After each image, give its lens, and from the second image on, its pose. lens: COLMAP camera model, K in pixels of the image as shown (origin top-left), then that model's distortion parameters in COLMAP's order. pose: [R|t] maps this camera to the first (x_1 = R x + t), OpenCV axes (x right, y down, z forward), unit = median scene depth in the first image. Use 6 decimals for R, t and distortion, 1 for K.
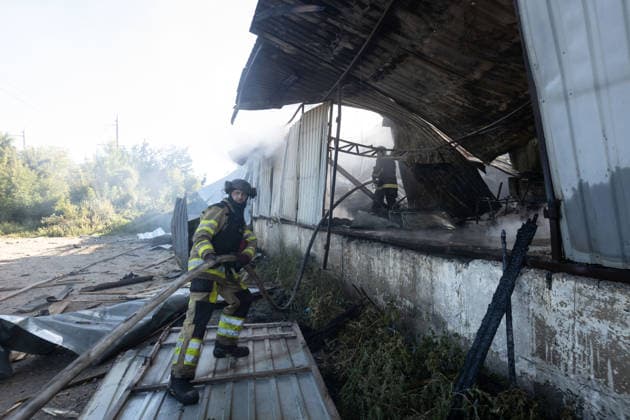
lens RADIAL K [[499.0, 0, 315.0], [0, 499.0, 210.0], [0, 0, 1]] dist [0.001088, 0.001118]
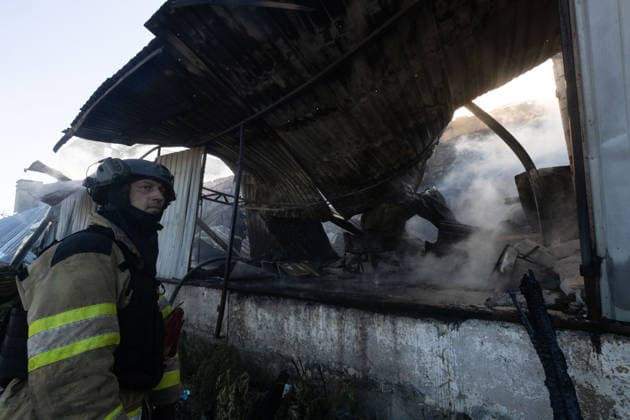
lens RADIAL K [[293.2, 0, 314.9], [0, 293.2, 204.4], [0, 0, 1]] dist [0.000296, -0.000737]
pose [[0.762946, 0.101150, 0.638499, -0.232254], [0.001536, 0.987397, -0.158258, -0.023332], [-0.646460, 0.121723, 0.753175, 0.646173]]
